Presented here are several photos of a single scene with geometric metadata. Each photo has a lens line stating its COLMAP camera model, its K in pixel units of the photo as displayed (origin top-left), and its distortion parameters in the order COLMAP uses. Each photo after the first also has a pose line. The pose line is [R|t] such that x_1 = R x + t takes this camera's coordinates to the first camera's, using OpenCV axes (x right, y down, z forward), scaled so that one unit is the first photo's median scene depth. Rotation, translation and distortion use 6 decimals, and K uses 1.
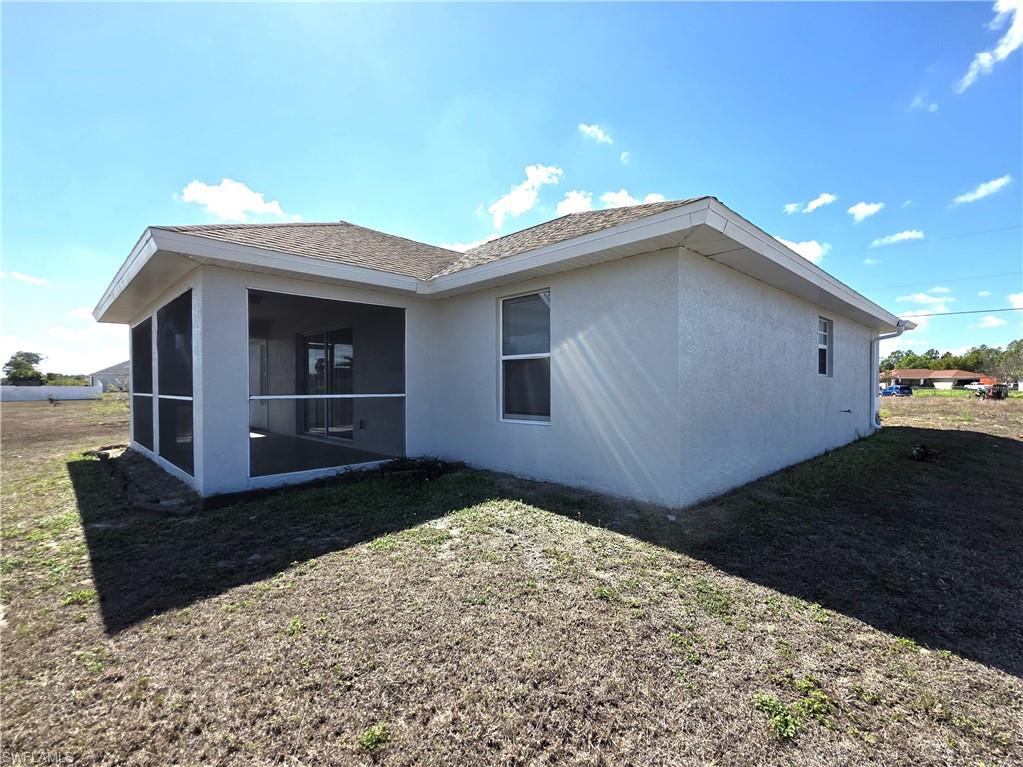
lens RADIAL K [[477.7, 0, 515.3], [0, 477.7, 384.9], [0, 0, 1]] dist [0.001149, -0.000058]
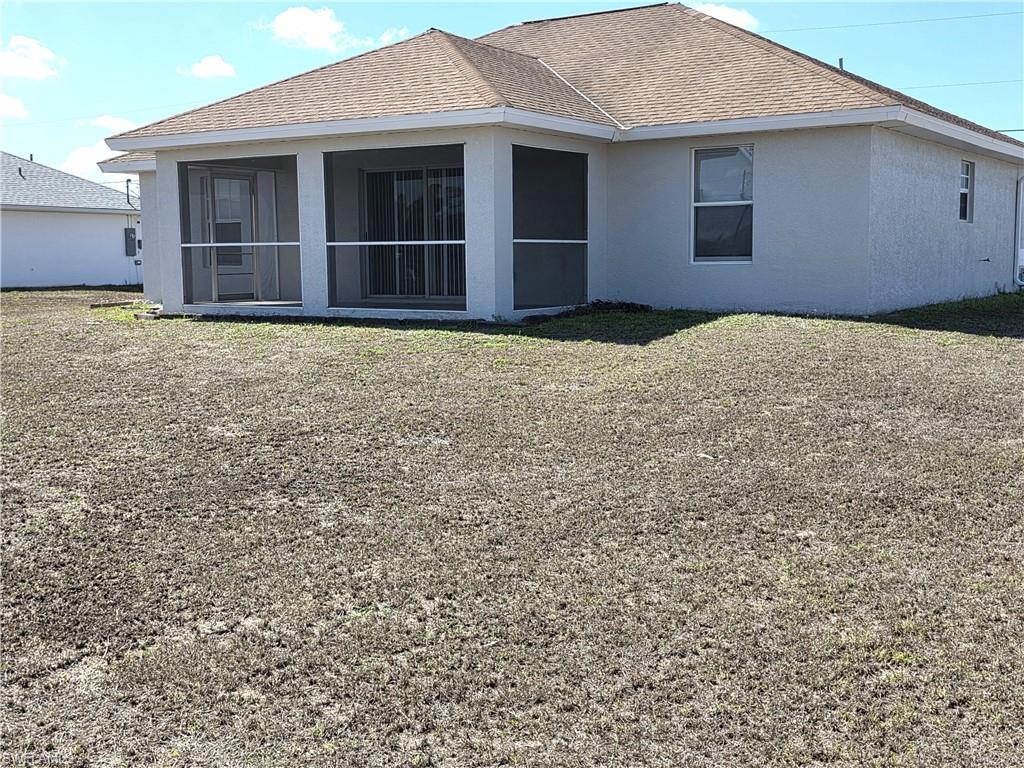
lens RADIAL K [[1212.1, 0, 511.0], [0, 1212.1, 384.3], [0, 0, 1]] dist [0.010260, 0.000000]
pose [[0.976827, -0.030997, 0.211775, -0.937778], [0.008388, 0.994242, 0.106833, 0.046092], [-0.213867, -0.102581, 0.971462, -1.470056]]
